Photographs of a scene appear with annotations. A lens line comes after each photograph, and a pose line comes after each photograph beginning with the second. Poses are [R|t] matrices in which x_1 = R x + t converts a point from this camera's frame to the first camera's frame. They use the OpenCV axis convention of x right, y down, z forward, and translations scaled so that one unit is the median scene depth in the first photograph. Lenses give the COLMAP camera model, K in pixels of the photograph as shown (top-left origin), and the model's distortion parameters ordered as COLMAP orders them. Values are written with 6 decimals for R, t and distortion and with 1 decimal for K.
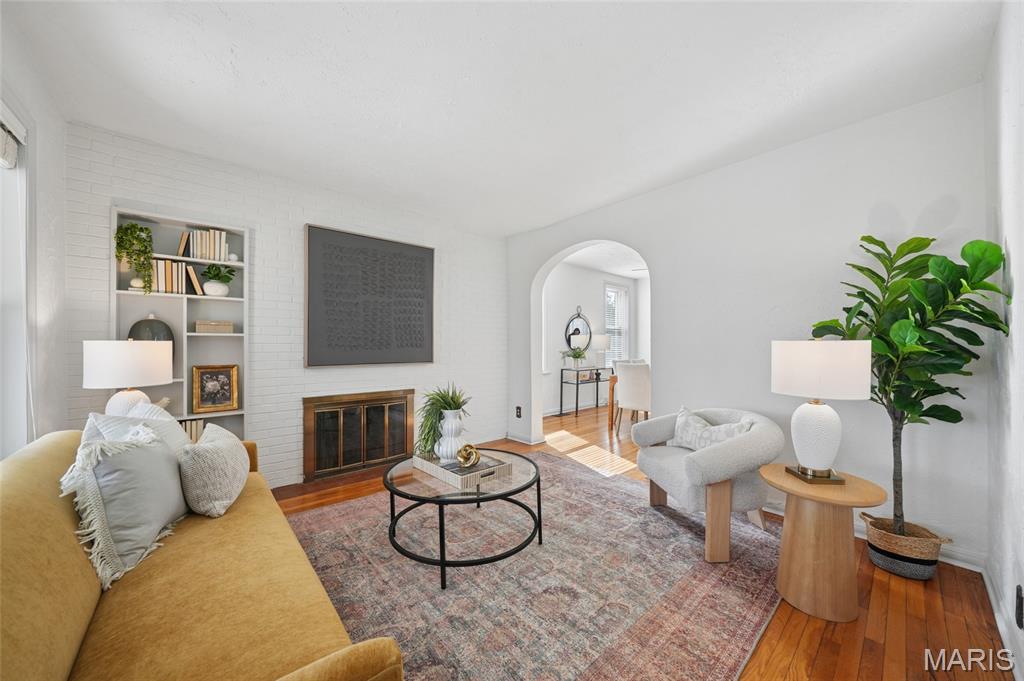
lens RADIAL K [[365.6, 0, 512.0], [0, 365.6, 340.5], [0, 0, 1]] dist [-0.014069, -0.000008]
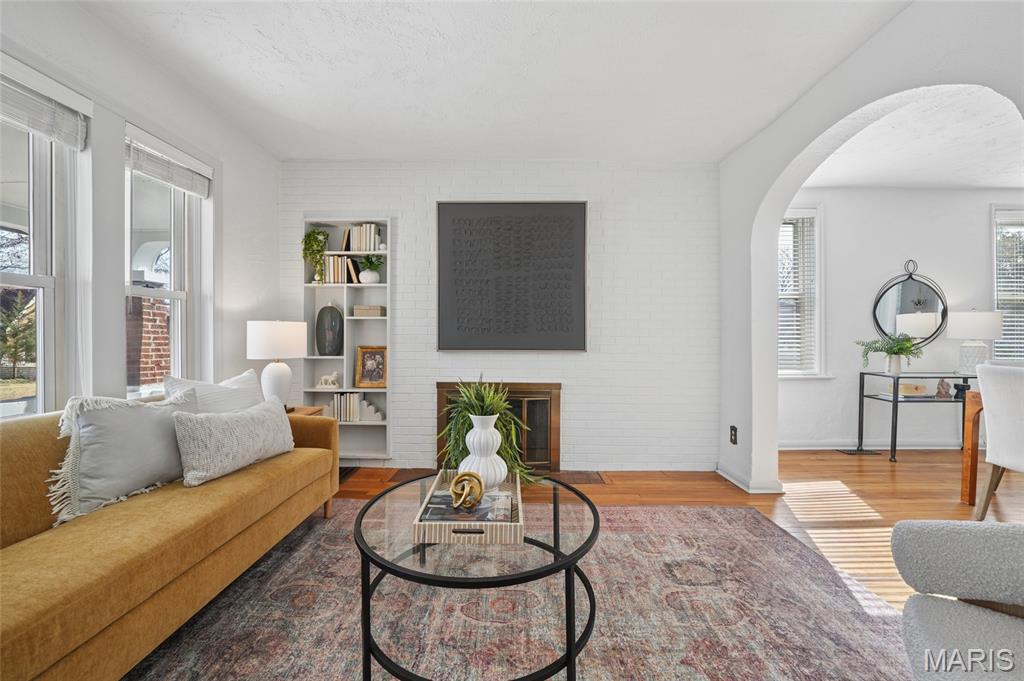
lens RADIAL K [[380.8, 0, 510.6], [0, 380.8, 337.2], [0, 0, 1]] dist [-0.012007, 0.000185]
pose [[0.738383, 0.003130, -0.674374, 0.255379], [0.003845, 0.999953, 0.008852, 0.029479], [0.674370, -0.009129, 0.738337, 0.380677]]
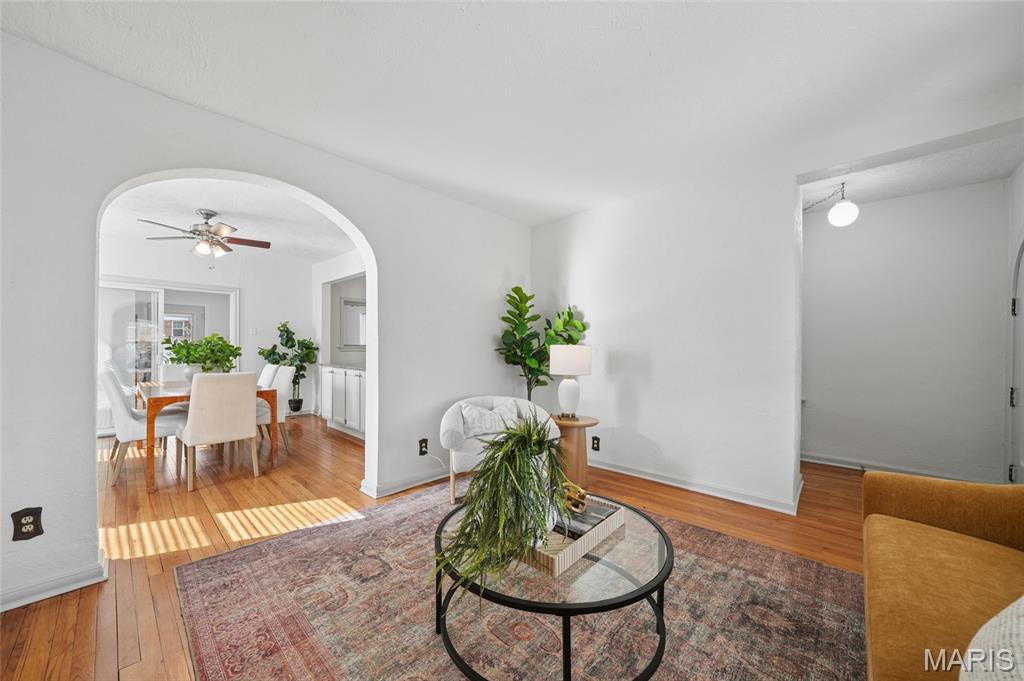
lens RADIAL K [[371.9, 0, 507.3], [0, 371.9, 347.7], [0, 0, 1]] dist [-0.013302, -0.000062]
pose [[-0.087297, 0.003826, 0.996175, -0.567914], [-0.018307, 0.999818, -0.005444, 0.016155], [-0.996014, -0.018712, -0.087211, 0.806186]]
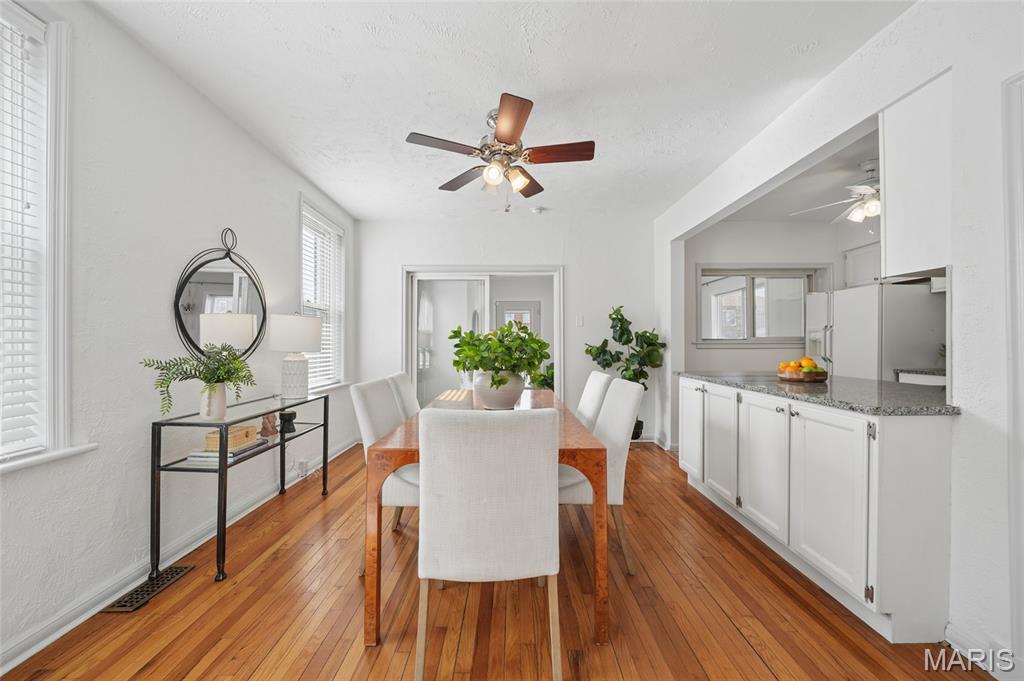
lens RADIAL K [[371.0, 0, 509.8], [0, 371.0, 343.9], [0, 0, 1]] dist [-0.010883, 0.000157]
pose [[0.668299, 0.001498, 0.743892, 0.214962], [-0.010036, 0.999925, 0.007002, 0.022269], [-0.743825, -0.012145, 0.668264, 1.198336]]
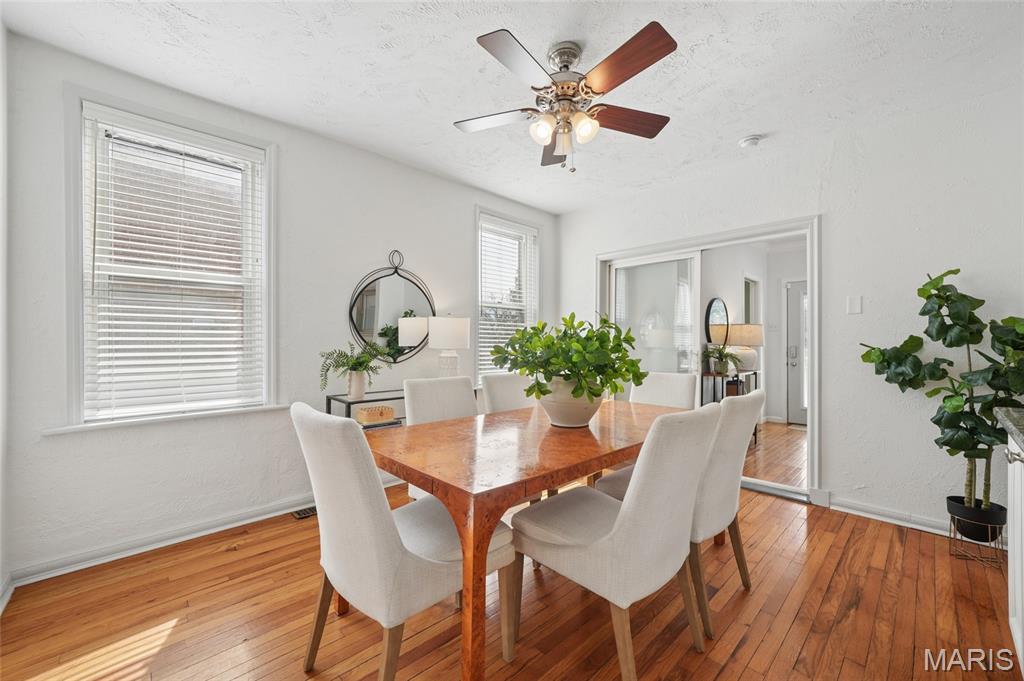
lens RADIAL K [[405.3, 0, 505.7], [0, 405.3, 342.9], [0, 0, 1]] dist [-0.008126, 0.000061]
pose [[0.999627, 0.007029, 0.026377, 0.646767], [-0.007408, 0.999870, 0.014318, 0.019944], [-0.026273, -0.014508, 0.999550, 1.073283]]
